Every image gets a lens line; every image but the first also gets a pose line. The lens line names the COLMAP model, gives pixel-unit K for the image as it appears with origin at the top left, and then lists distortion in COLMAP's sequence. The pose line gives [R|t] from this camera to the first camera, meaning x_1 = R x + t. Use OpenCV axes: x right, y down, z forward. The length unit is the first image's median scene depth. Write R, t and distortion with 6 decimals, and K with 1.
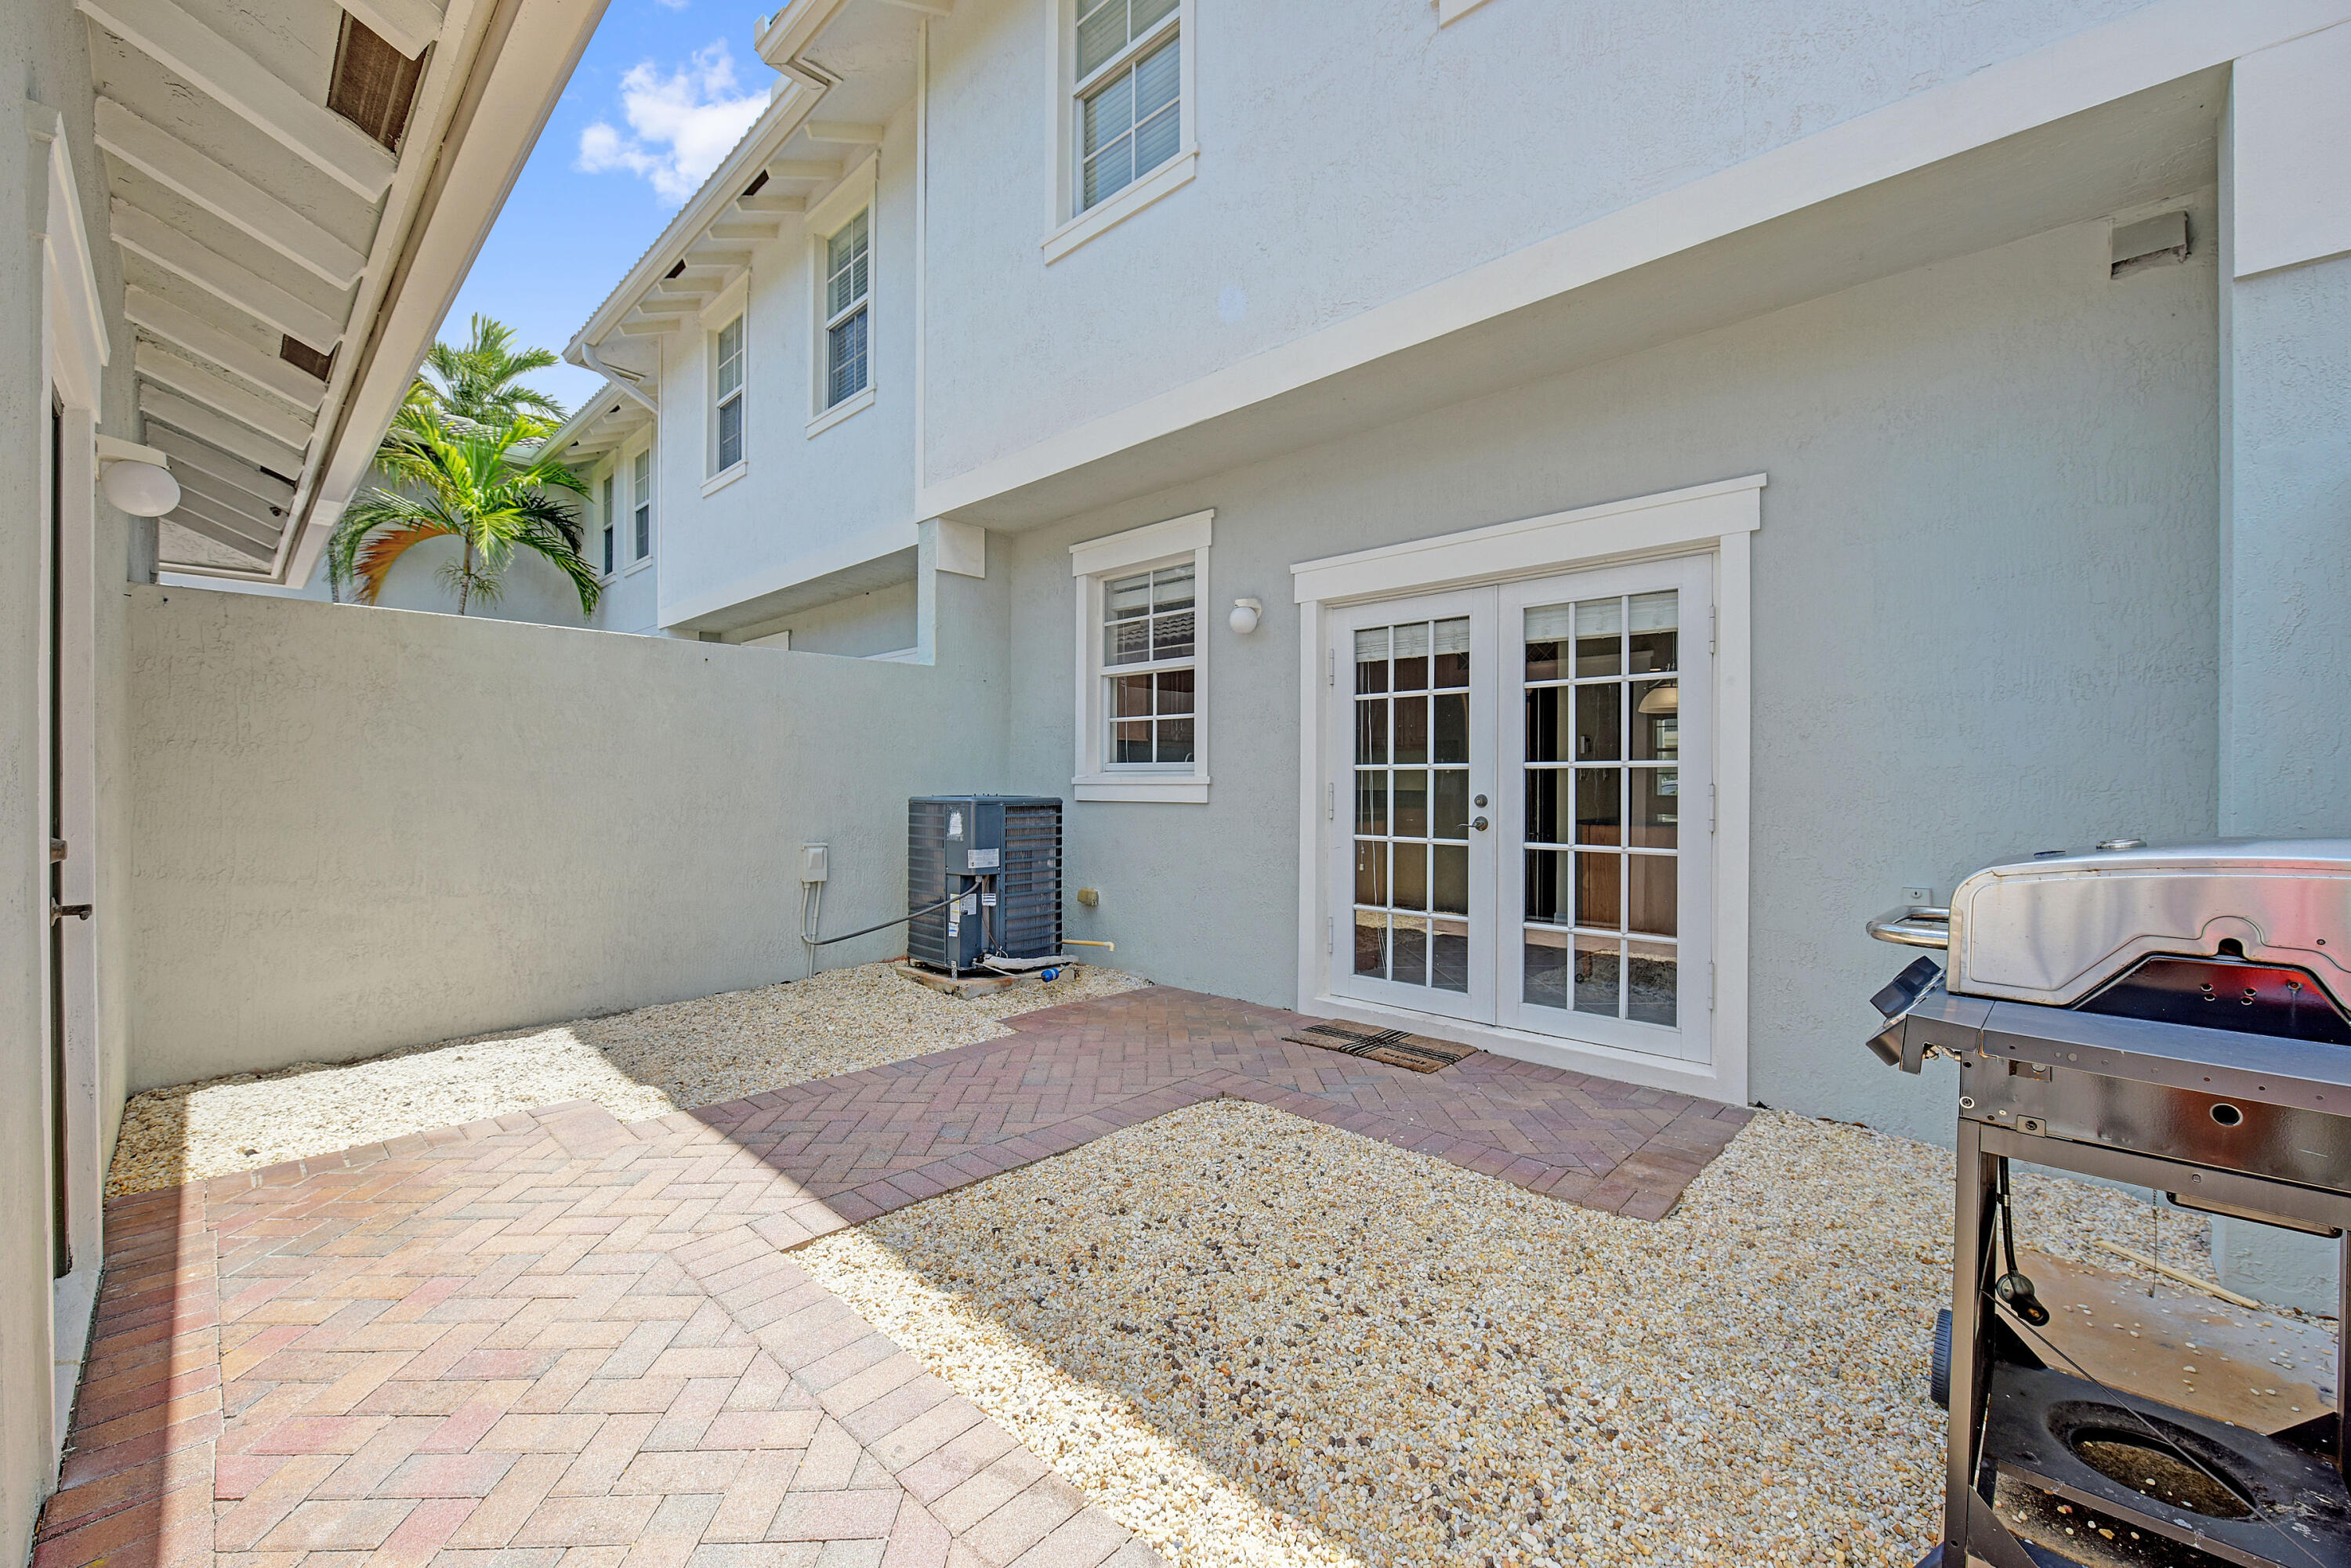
lens RADIAL K [[948.7, 0, 1175.9], [0, 948.7, 783.0], [0, 0, 1]] dist [-0.011153, -0.000992]
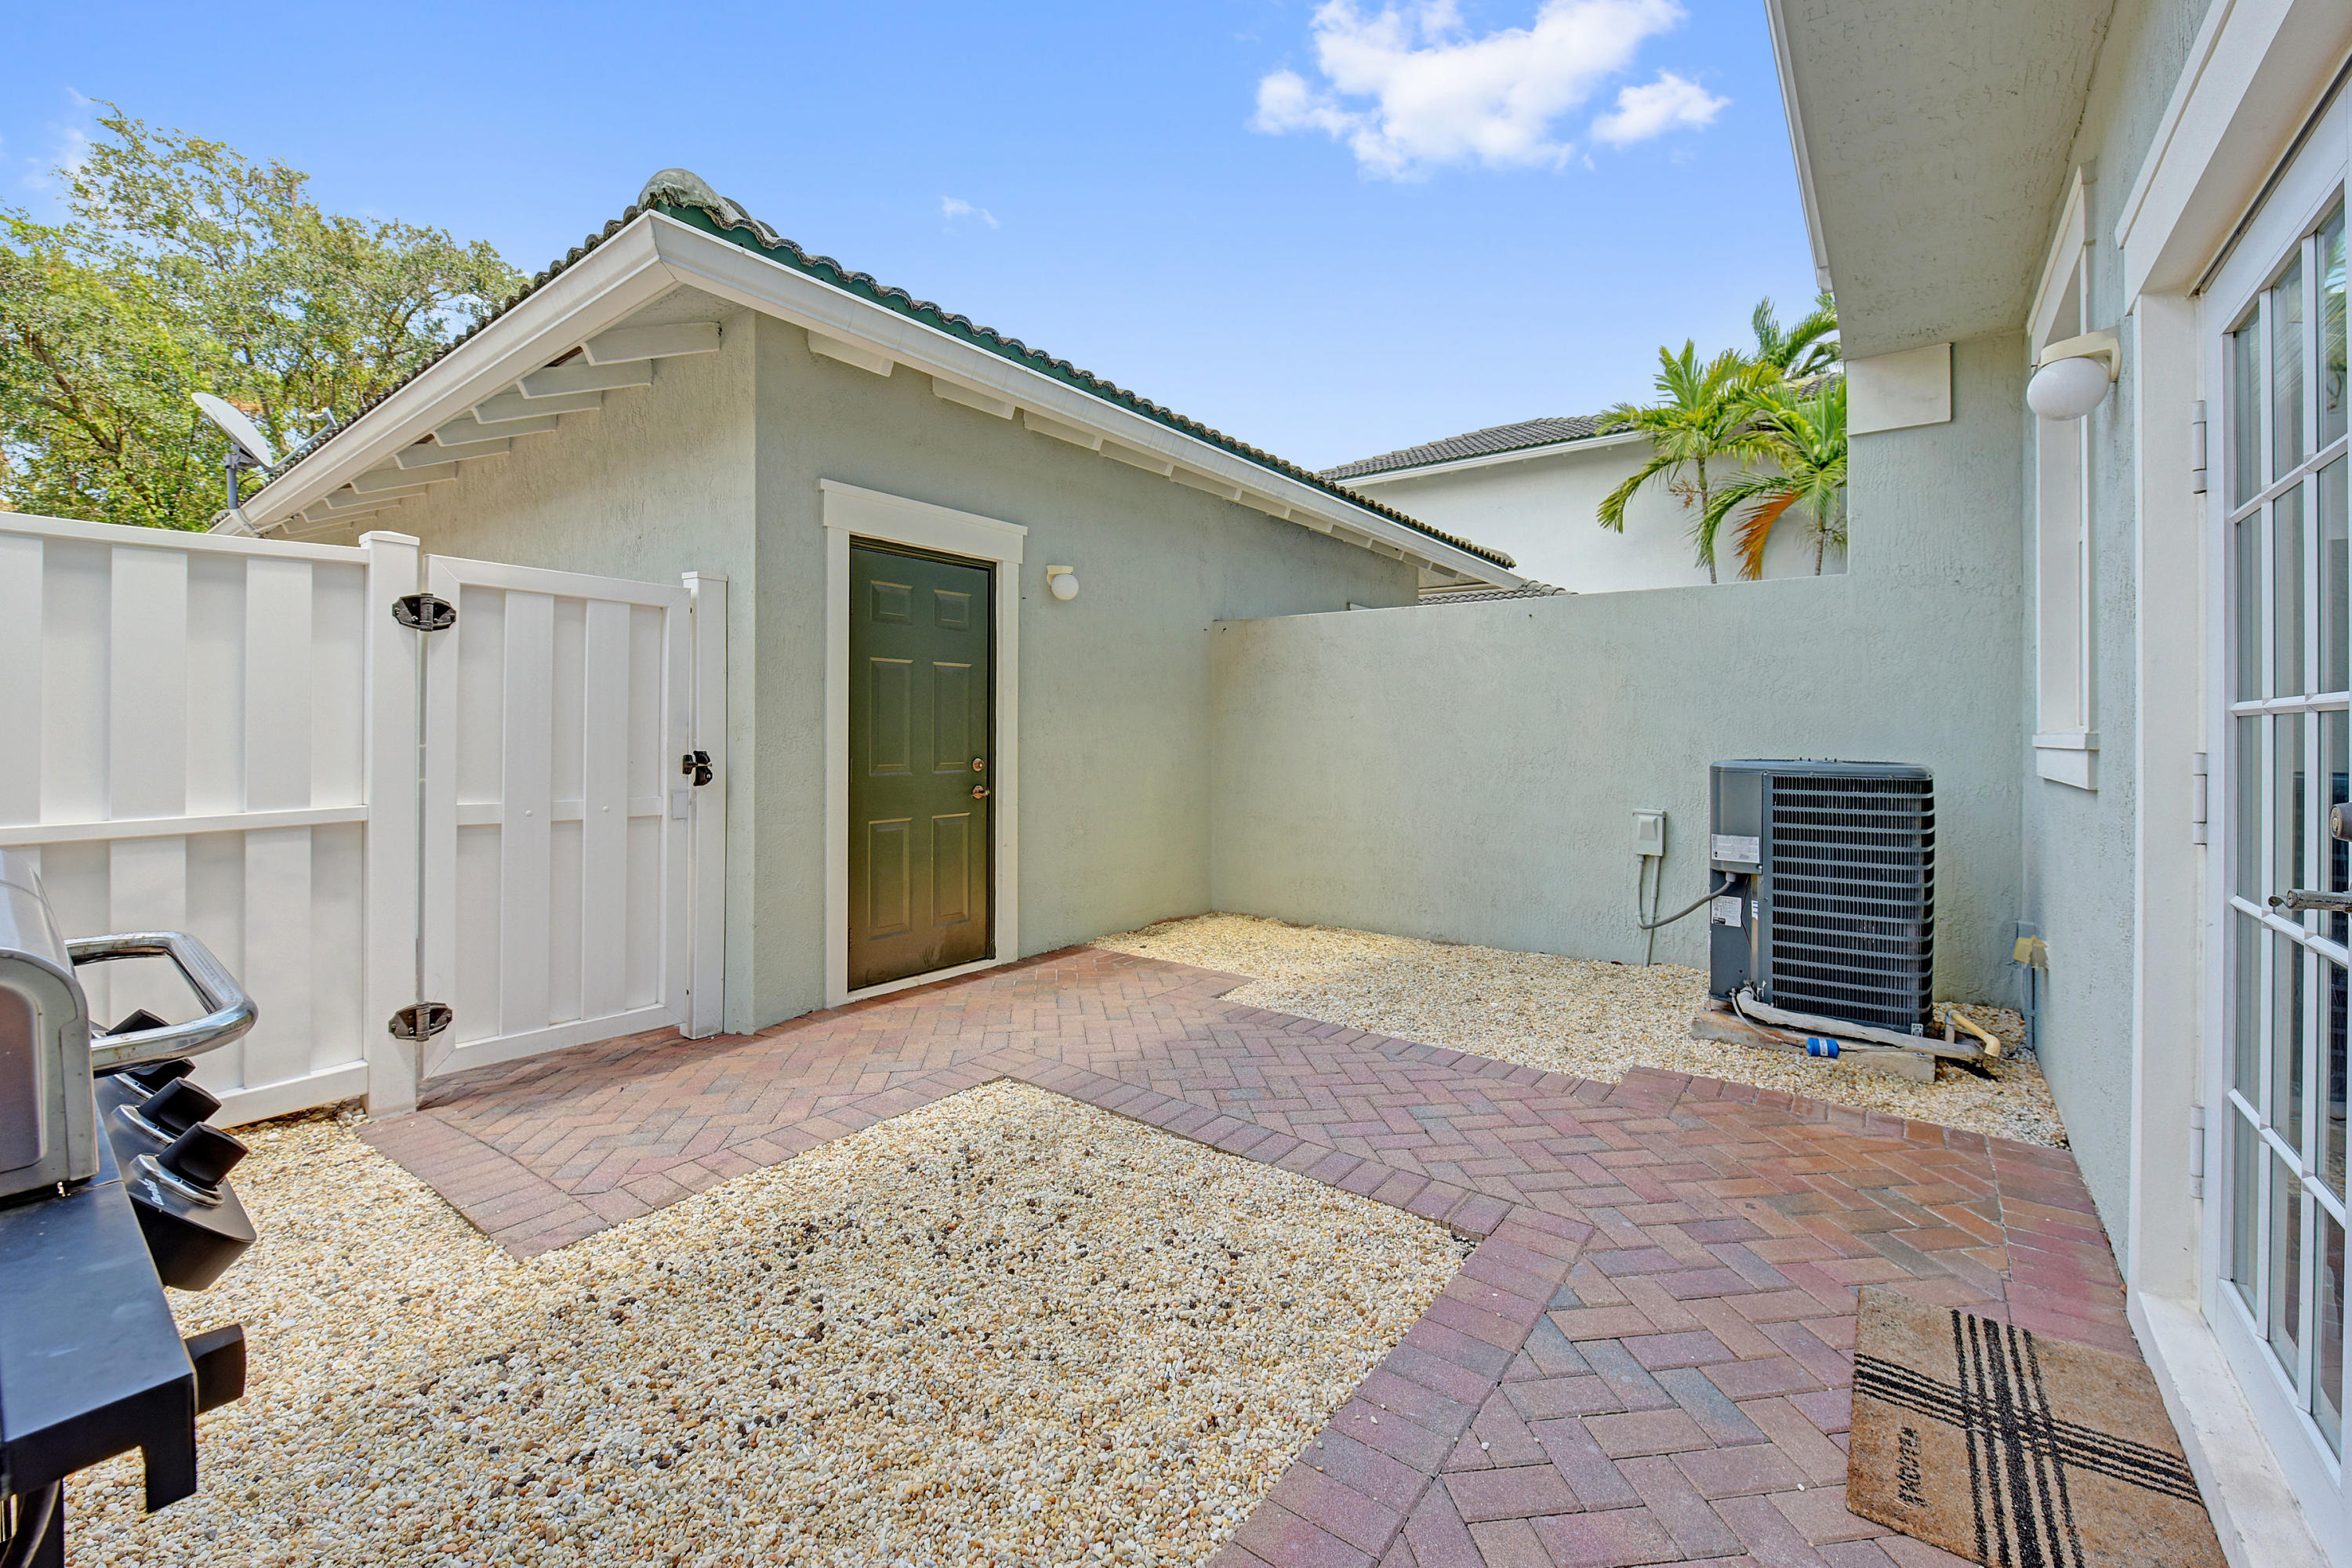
lens RADIAL K [[949.1, 0, 1156.5], [0, 949.1, 726.1], [0, 0, 1]] dist [-0.011153, -0.000992]
pose [[0.091656, -0.004901, -0.995779, 0.572643], [-0.007525, 0.999956, -0.005615, -0.006183], [0.995762, 0.008008, 0.091615, 0.630847]]
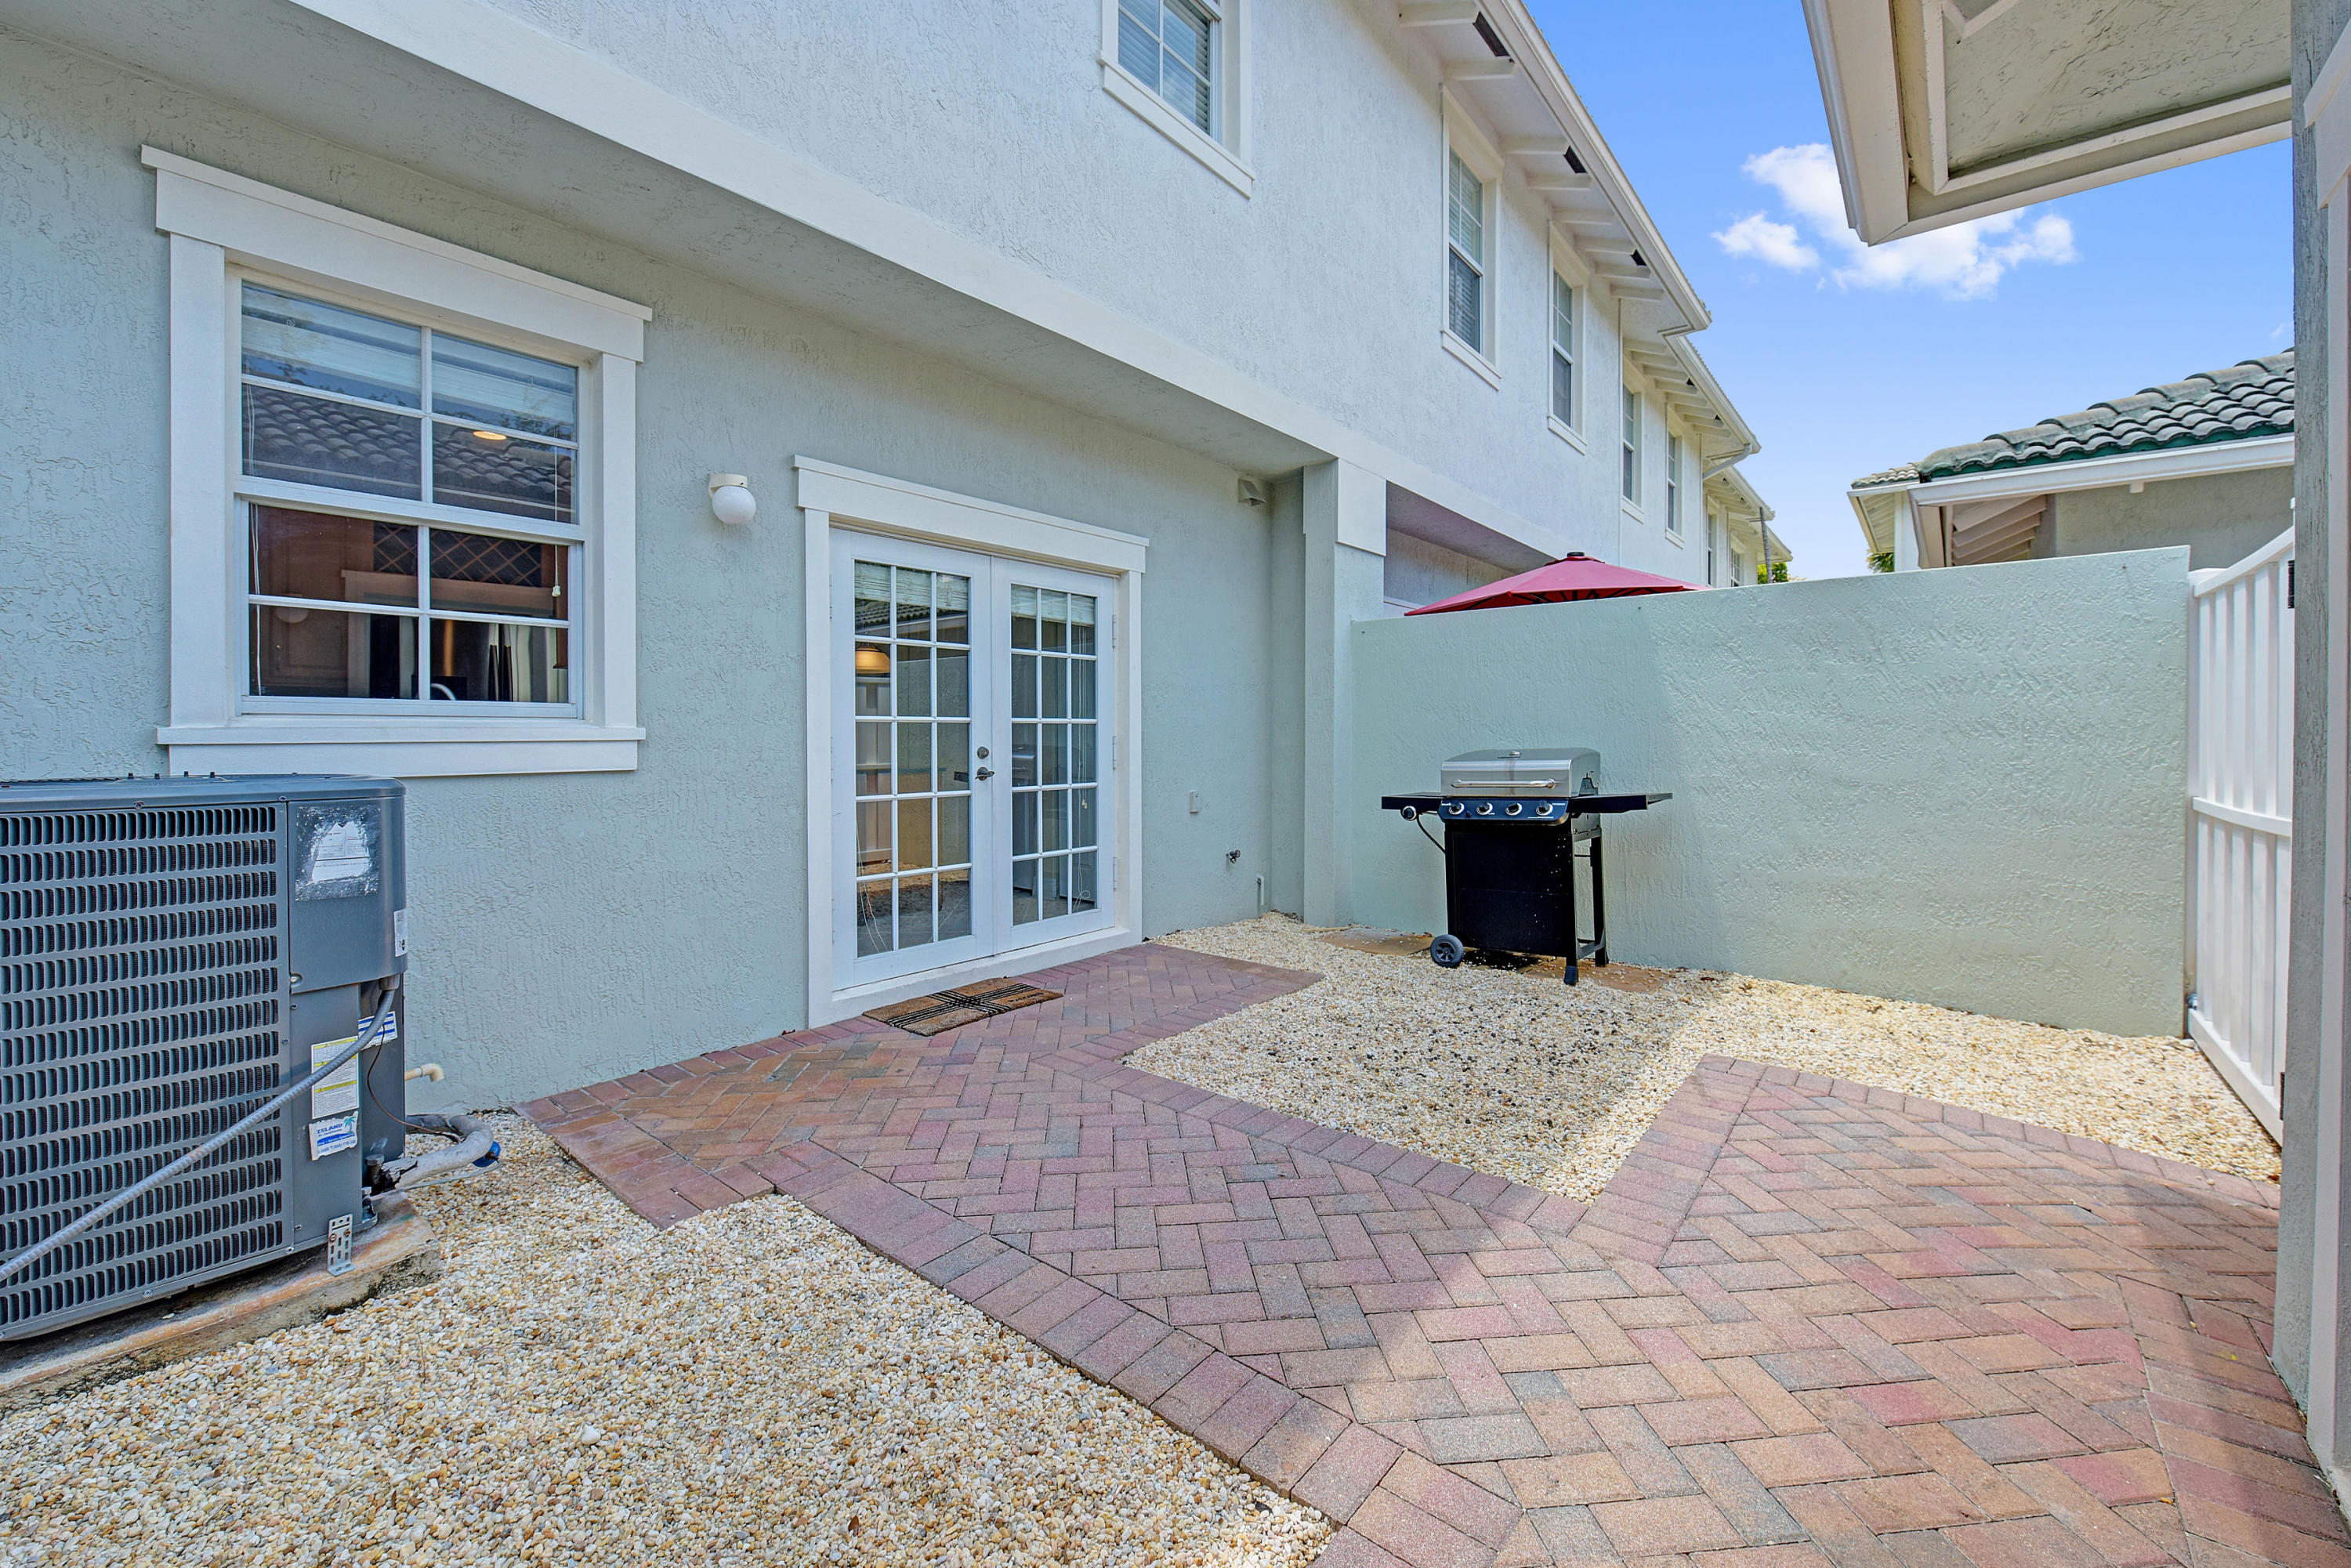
lens RADIAL K [[948.7, 0, 1201.5], [0, 948.7, 742.9], [0, 0, 1]] dist [-0.011153, -0.000992]
pose [[-0.095150, -0.012029, 0.995390, -0.793032], [0.002302, 0.999922, 0.012304, -0.004684], [-0.995460, 0.003462, -0.095115, 0.869728]]
